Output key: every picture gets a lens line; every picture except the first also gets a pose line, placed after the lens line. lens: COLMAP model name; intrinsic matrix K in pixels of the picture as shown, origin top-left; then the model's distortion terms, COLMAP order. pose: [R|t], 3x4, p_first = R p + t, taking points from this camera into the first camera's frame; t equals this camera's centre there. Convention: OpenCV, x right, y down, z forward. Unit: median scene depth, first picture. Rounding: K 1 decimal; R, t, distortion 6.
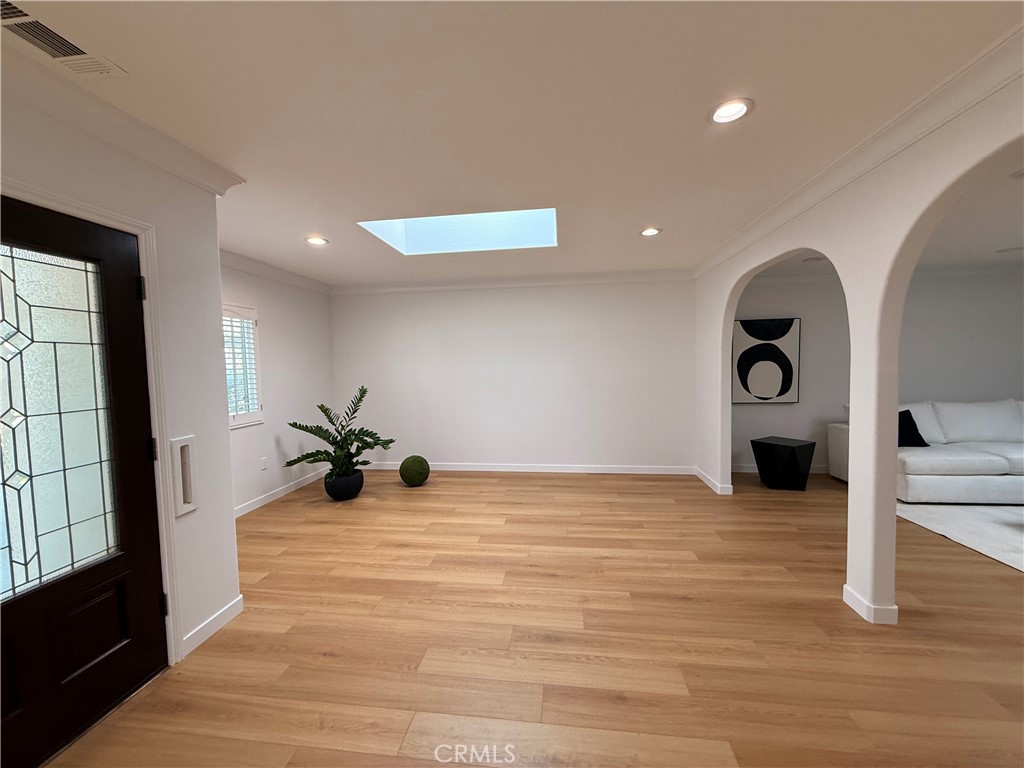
lens RADIAL K [[407.6, 0, 511.7], [0, 407.6, 386.3], [0, 0, 1]] dist [-0.000733, 0.000737]
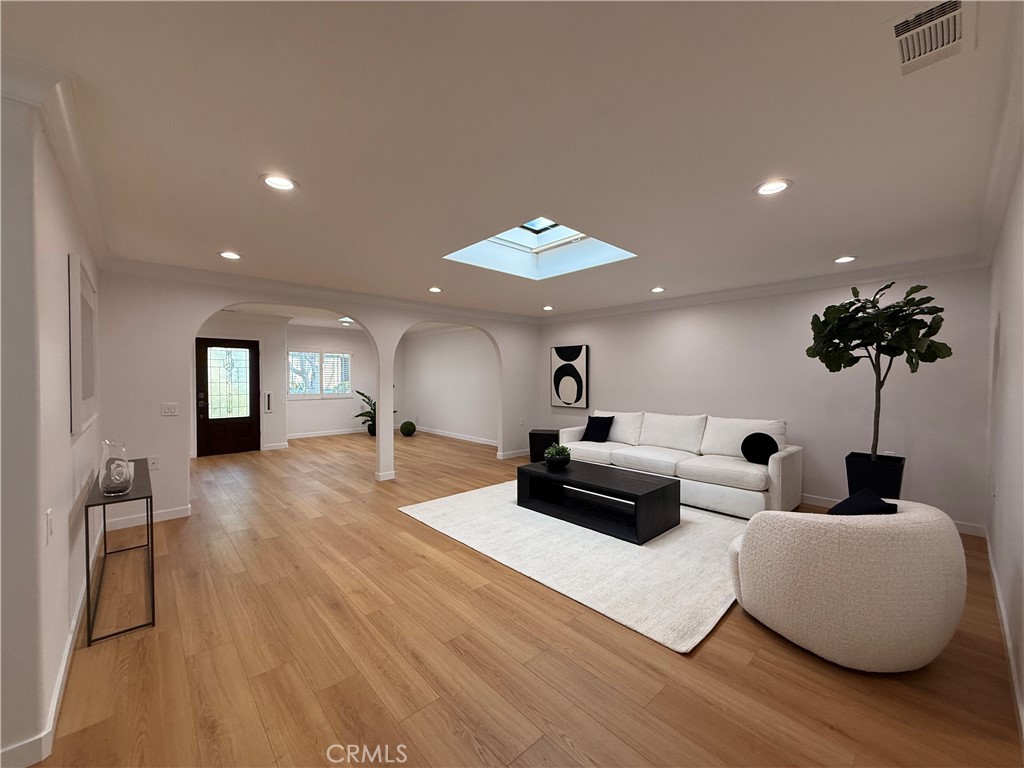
lens RADIAL K [[407.6, 0, 517.0], [0, 407.6, 392.4], [0, 0, 1]] dist [-0.000733, 0.000737]
pose [[0.766628, 0.047254, -0.640350, 2.106987], [-0.054204, 0.998491, 0.008790, -0.016035], [0.639799, 0.027971, 0.768033, -0.260450]]
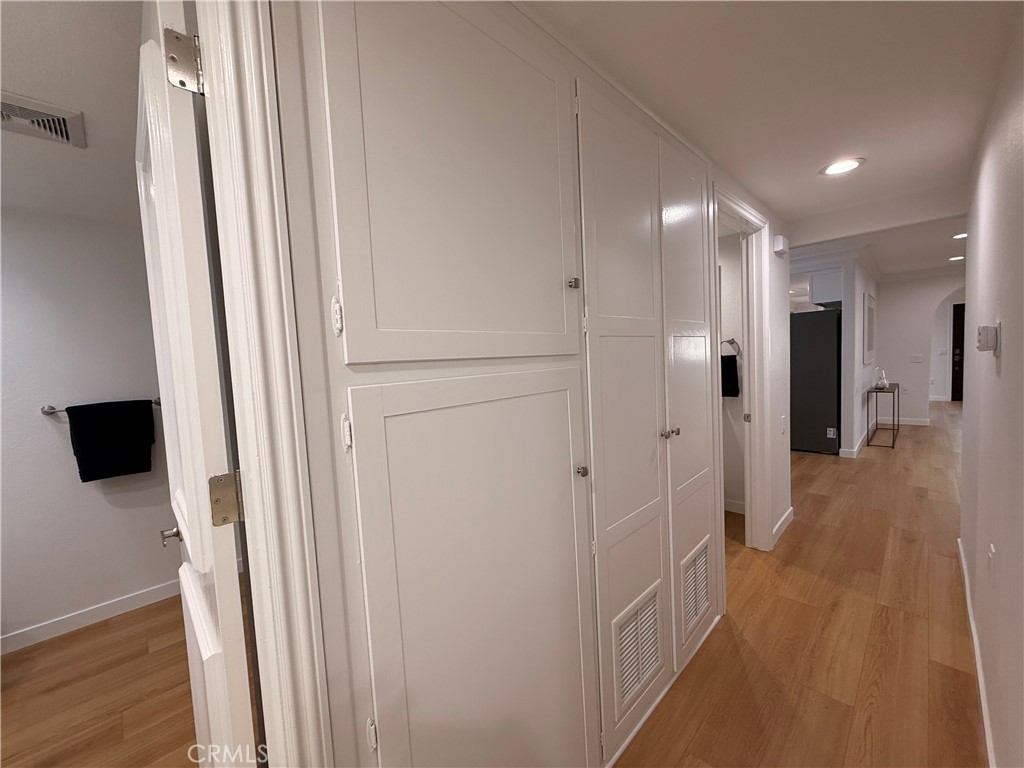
lens RADIAL K [[407.6, 0, 510.8], [0, 407.6, 382.5], [0, 0, 1]] dist [-0.000733, 0.000737]
pose [[-0.615831, 0.096499, -0.781947, 3.332175], [0.024488, 0.994336, 0.103425, -0.034849], [0.787498, 0.044544, -0.614706, -0.320557]]
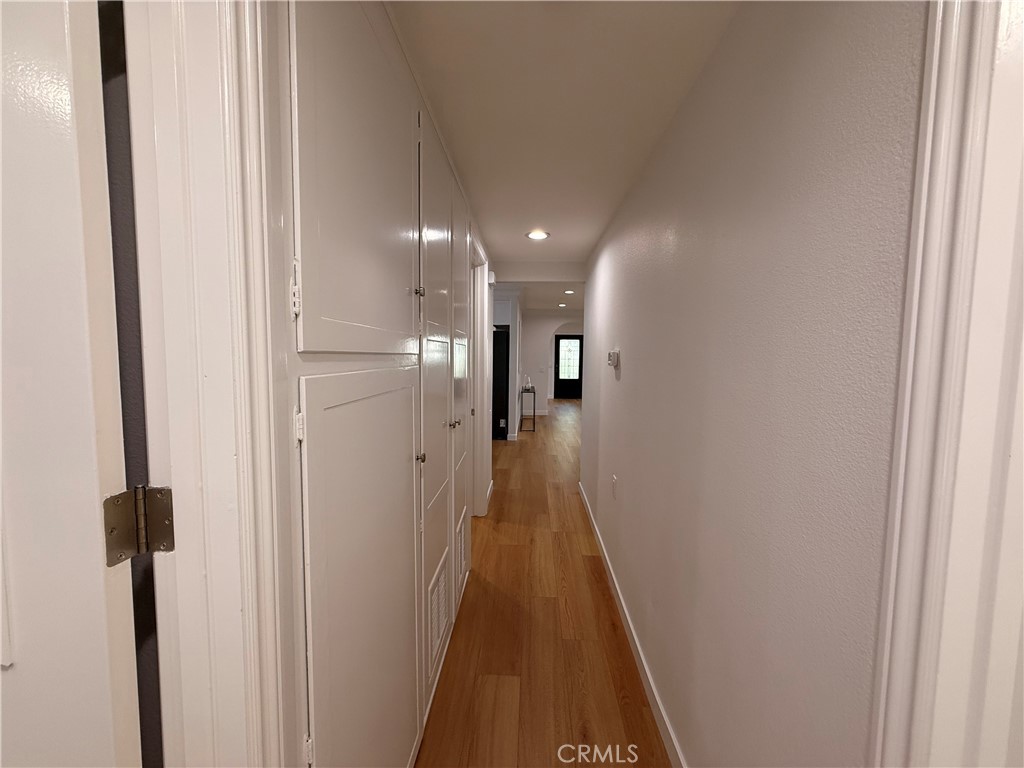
lens RADIAL K [[407.6, 0, 511.7], [0, 407.6, 382.7], [0, 0, 1]] dist [-0.000733, 0.000737]
pose [[0.078385, 0.086761, -0.993141, 3.426410], [-0.056514, 0.994990, 0.082462, -0.031476], [0.995320, 0.049663, 0.082896, -0.439783]]
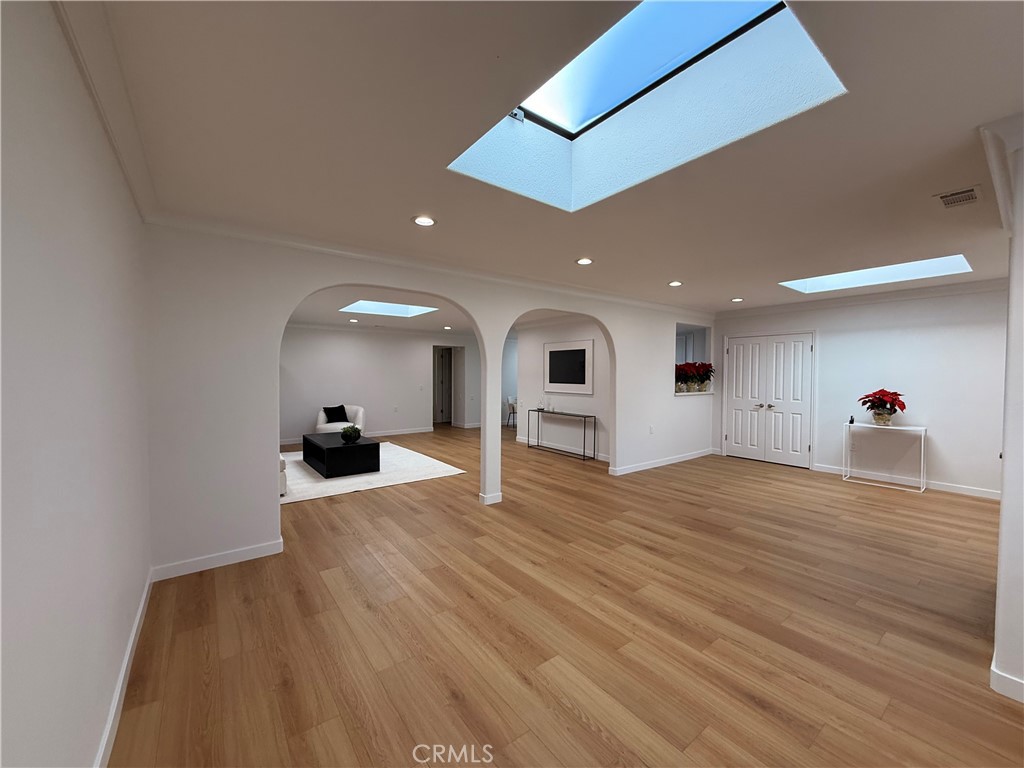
lens RADIAL K [[407.6, 0, 513.9], [0, 407.6, 381.2], [0, 0, 1]] dist [-0.000733, 0.000737]
pose [[-0.702636, 0.004148, 0.711538, -0.428068], [0.050340, 0.997767, 0.043892, -0.077768], [-0.709767, 0.066659, -0.701276, 1.590726]]
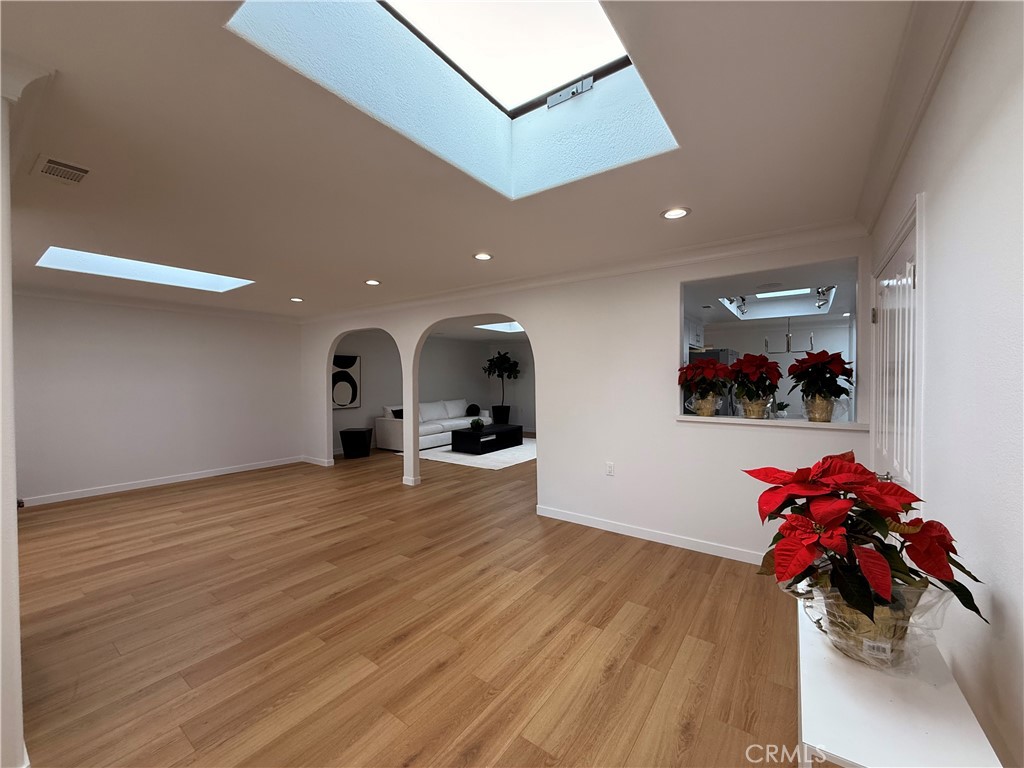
lens RADIAL K [[407.6, 0, 515.7], [0, 407.6, 381.5], [0, 0, 1]] dist [-0.000733, 0.000737]
pose [[0.471471, 0.011301, 0.881809, -0.705344], [0.045647, 0.998265, -0.037199, 0.040803], [-0.880699, 0.057790, 0.470137, -0.521598]]
